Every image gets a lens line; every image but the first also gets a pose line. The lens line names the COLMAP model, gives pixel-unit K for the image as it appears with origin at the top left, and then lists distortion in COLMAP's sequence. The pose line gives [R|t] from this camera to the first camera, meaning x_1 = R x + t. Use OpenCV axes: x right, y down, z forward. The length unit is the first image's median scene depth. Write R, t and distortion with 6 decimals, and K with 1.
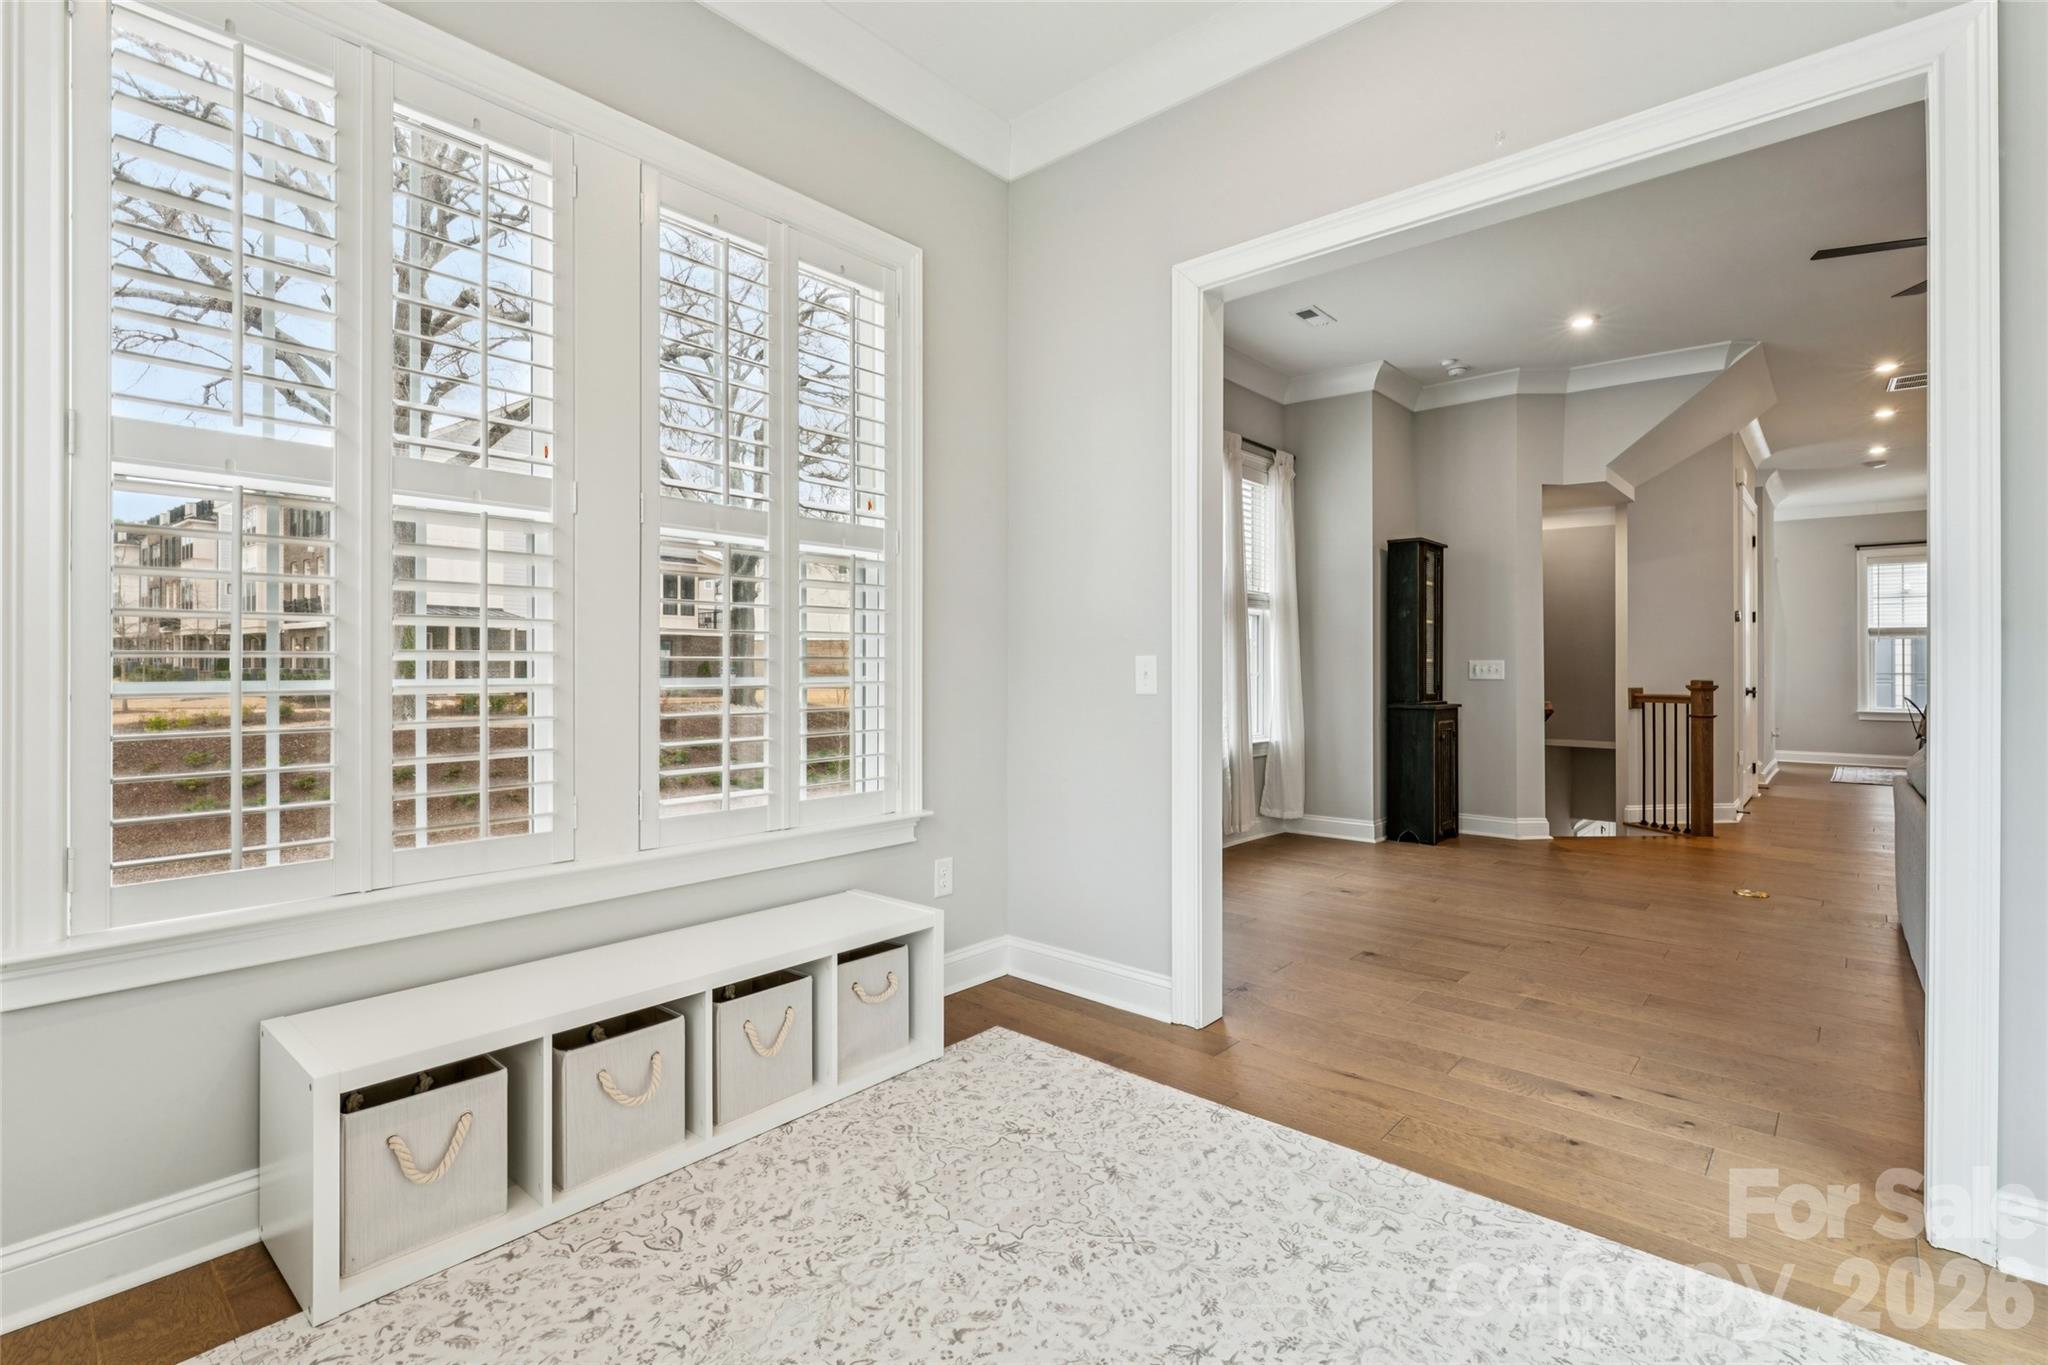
lens RADIAL K [[942.4, 0, 1023.8], [0, 942.4, 671.3], [0, 0, 1]] dist [-0.001820, -0.001876]
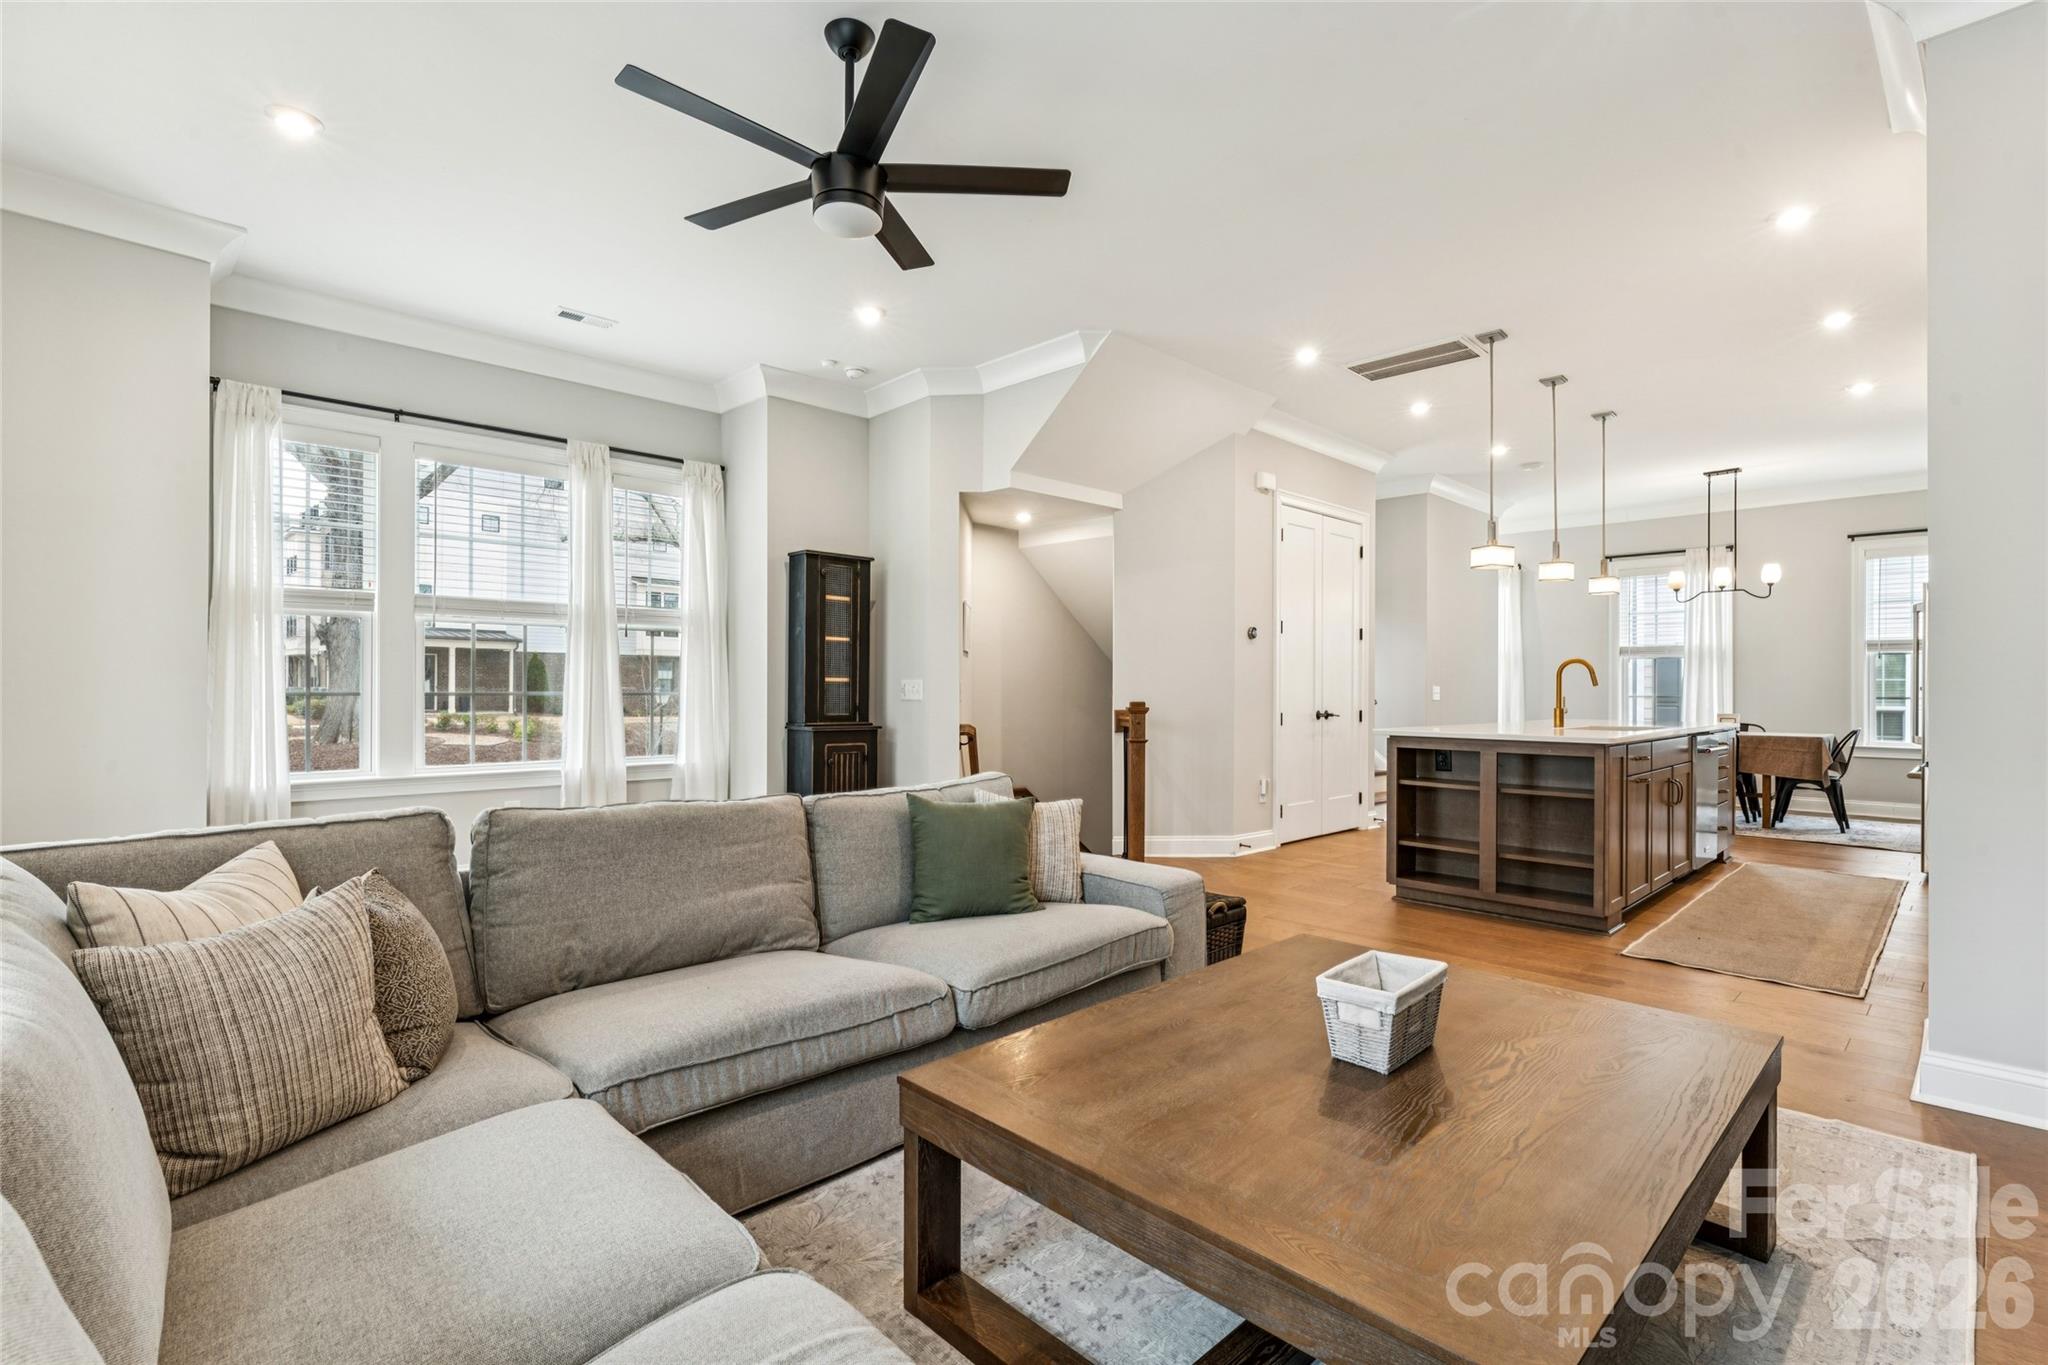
lens RADIAL K [[942.4, 0, 1015.4], [0, 942.4, 689.1], [0, 0, 1]] dist [-0.001820, -0.001876]
pose [[0.995026, 0.003364, -0.099559, 0.699729], [-0.003681, 0.999989, -0.003001, -0.000001], [0.099548, 0.003353, 0.995027, 0.076413]]
